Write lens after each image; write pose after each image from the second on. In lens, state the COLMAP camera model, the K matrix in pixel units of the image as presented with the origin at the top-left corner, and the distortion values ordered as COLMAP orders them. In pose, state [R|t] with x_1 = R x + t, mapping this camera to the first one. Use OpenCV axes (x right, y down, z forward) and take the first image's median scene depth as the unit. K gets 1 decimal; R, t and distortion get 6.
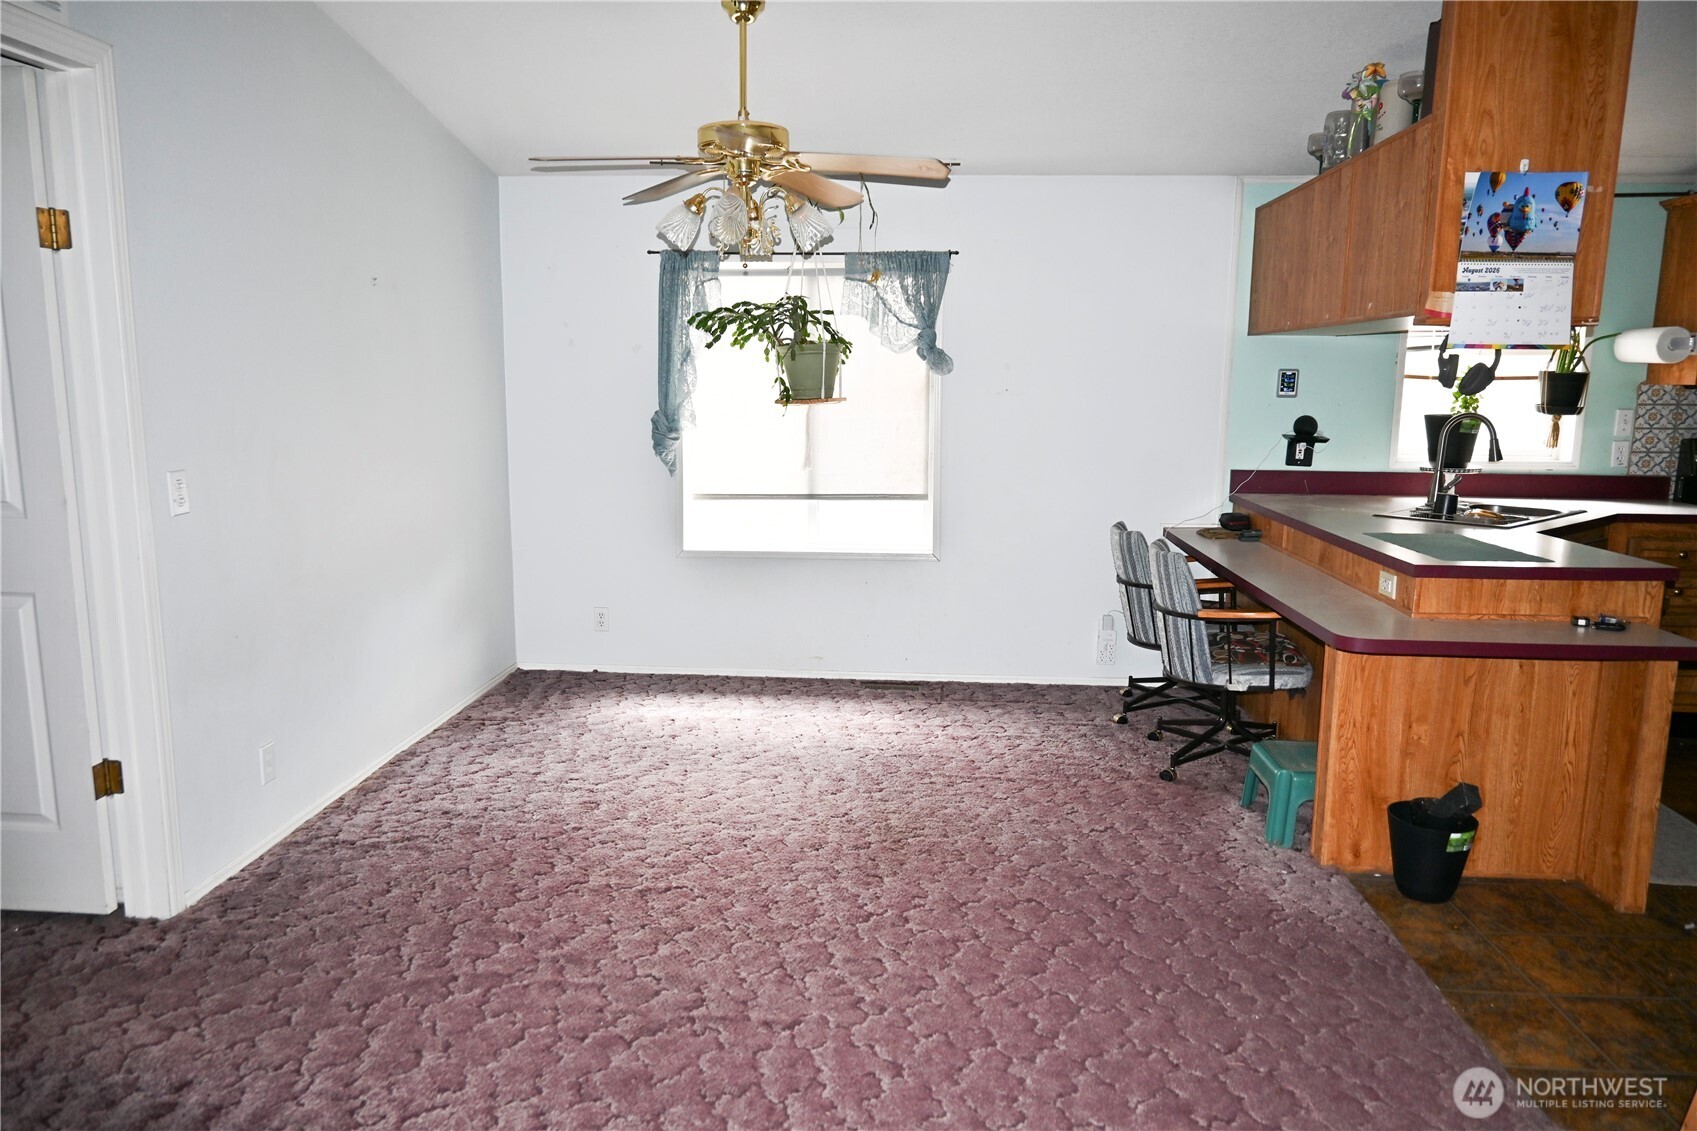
lens RADIAL K [[1171.1, 0, 848.5], [0, 1171.1, 565.5], [0, 0, 1]] dist [0.000725, -0.002559]
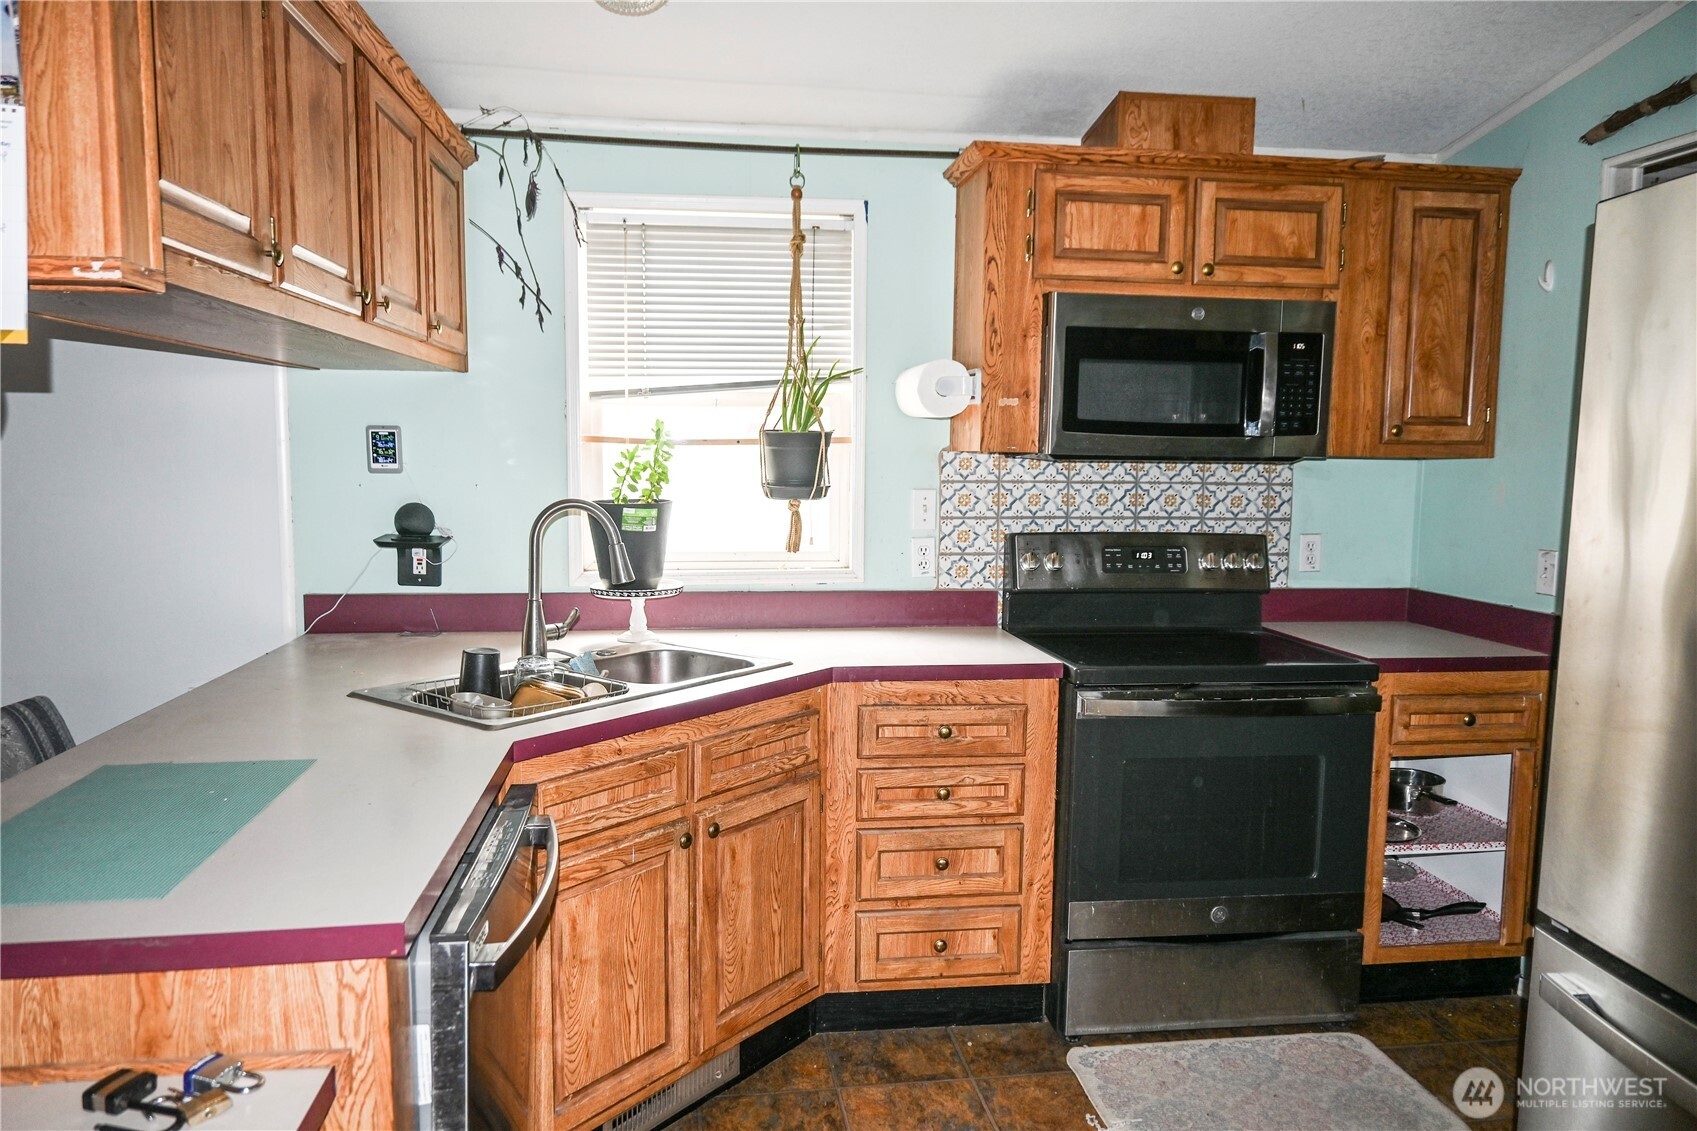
lens RADIAL K [[1161.6, 0, 848.5], [0, 1161.6, 565.5], [0, 0, 1]] dist [-0.001794, -0.001667]
pose [[0.979746, -0.019819, 0.199262, 0.732662], [0.031760, 0.997874, -0.056909, -0.082693], [-0.197711, 0.062085, 0.978292, 0.563917]]
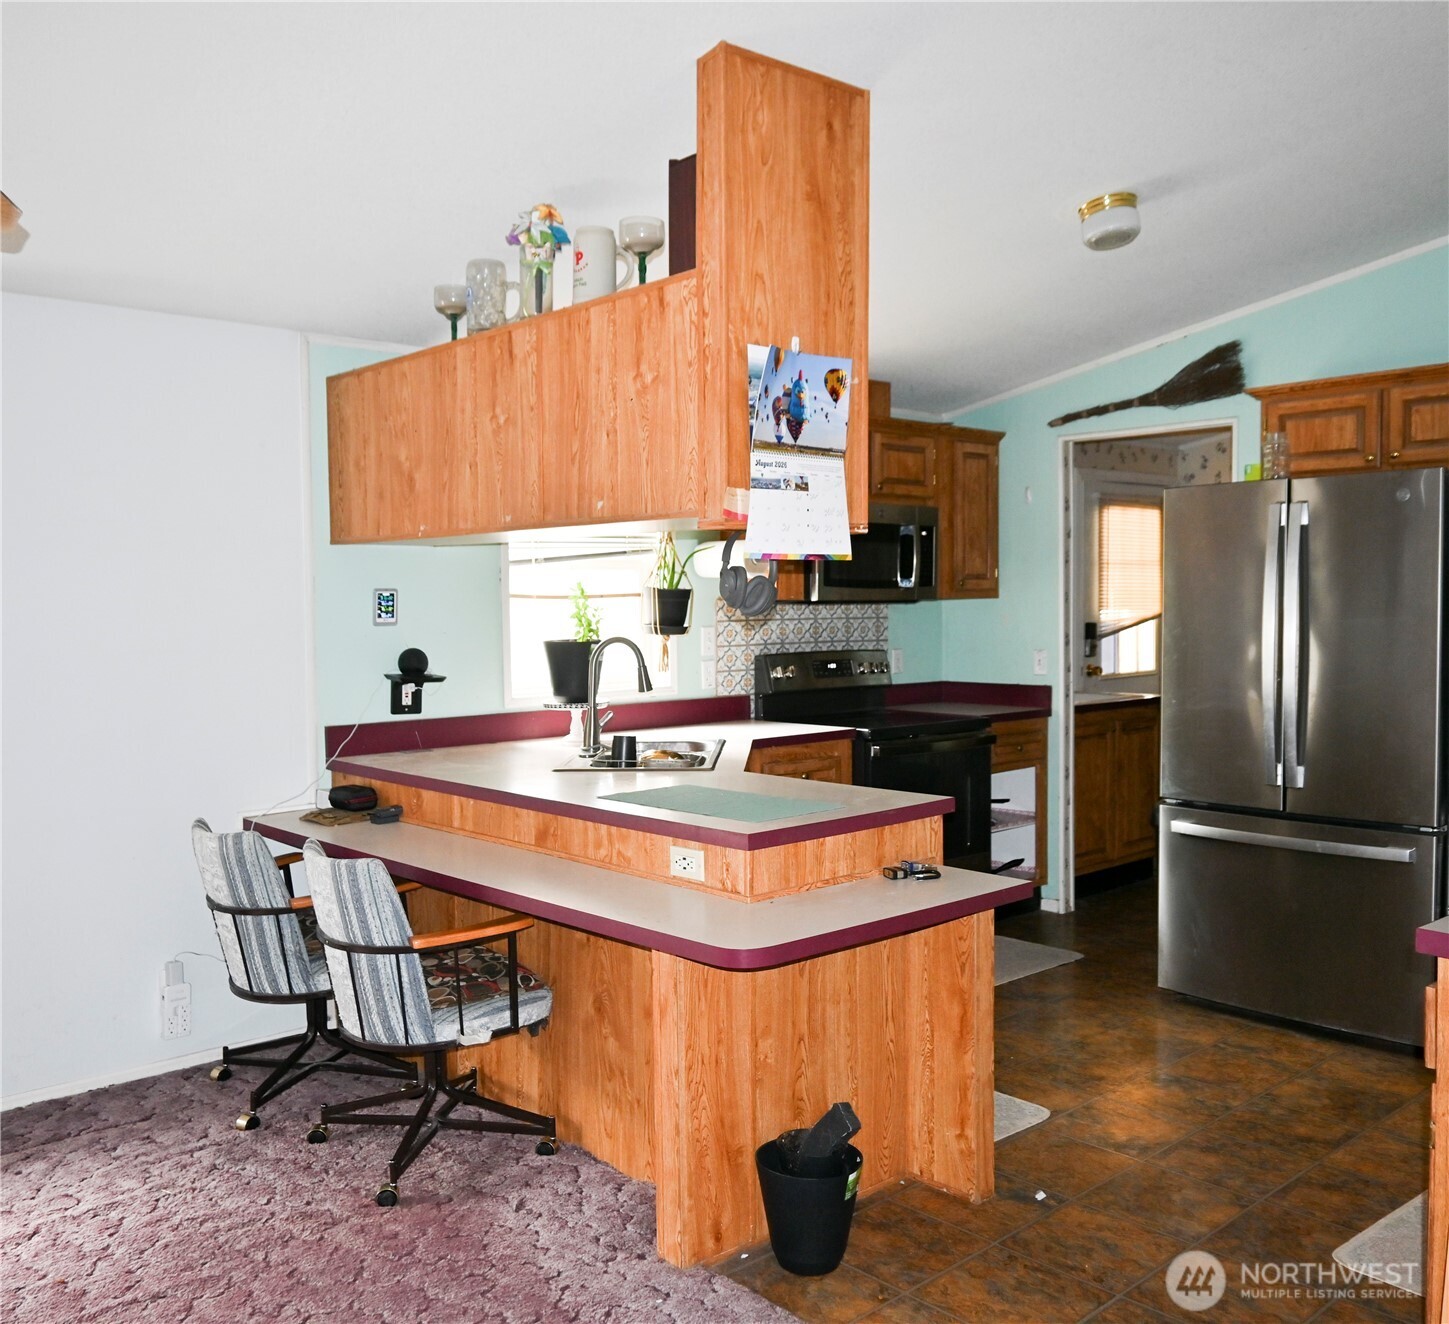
lens RADIAL K [[1358.6, 0, 724.5], [0, 1358.6, 662.0], [0, 0, 1]] dist [-0.002709, -0.002324]
pose [[0.698042, -0.050287, 0.714289, -0.153476], [0.131665, 0.989537, -0.059005, -0.059468], [-0.703848, 0.135234, 0.697359, 0.354427]]
